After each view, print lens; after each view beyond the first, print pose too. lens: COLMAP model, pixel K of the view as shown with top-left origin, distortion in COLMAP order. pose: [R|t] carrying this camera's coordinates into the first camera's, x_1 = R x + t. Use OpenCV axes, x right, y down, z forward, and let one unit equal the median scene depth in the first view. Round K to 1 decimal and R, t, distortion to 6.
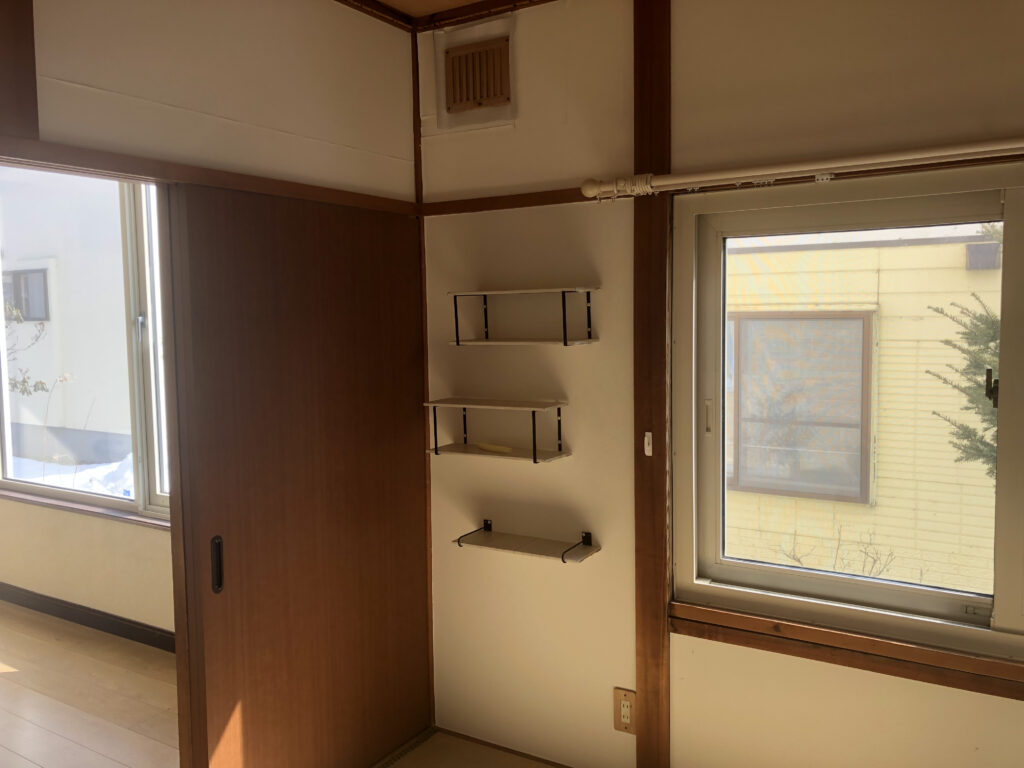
lens RADIAL K [[852.5, 0, 513.0], [0, 852.5, 383.0], [0, 0, 1]] dist [0.011078, -0.013279]
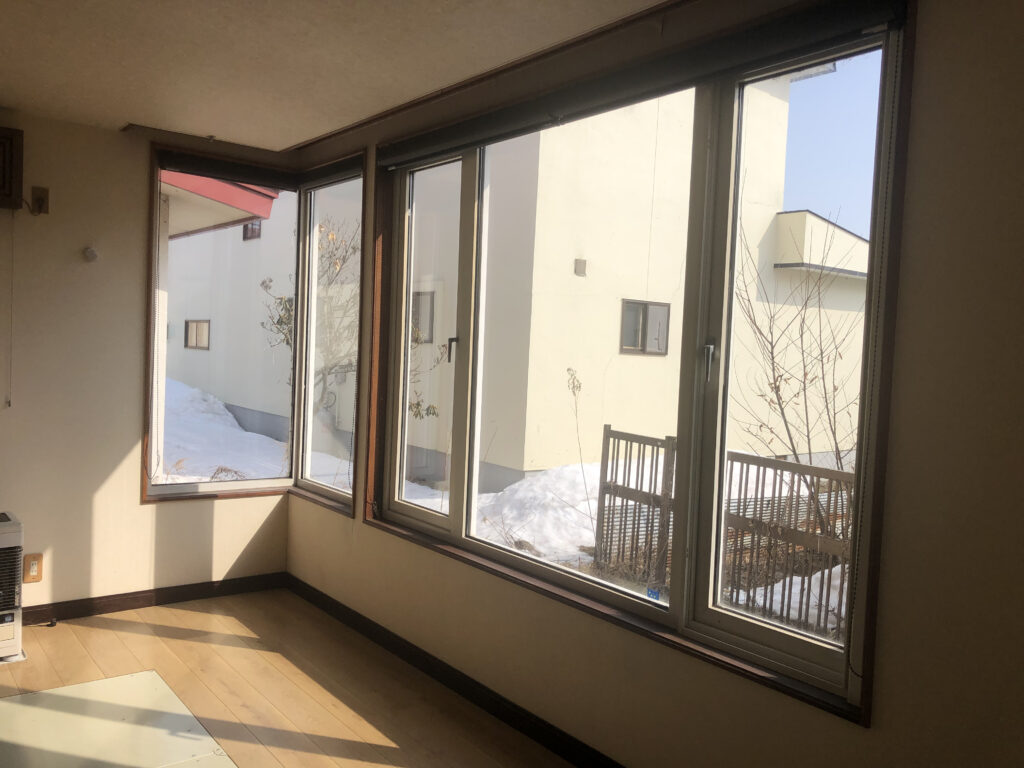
lens RADIAL K [[852.5, 0, 511.1], [0, 852.5, 385.8], [0, 0, 1]] dist [0.011078, -0.013279]
pose [[0.935171, 0.078300, -0.345432, -0.138169], [-0.094294, 0.995101, -0.029717, -0.003926], [0.341413, 0.060363, 0.937973, 0.122043]]
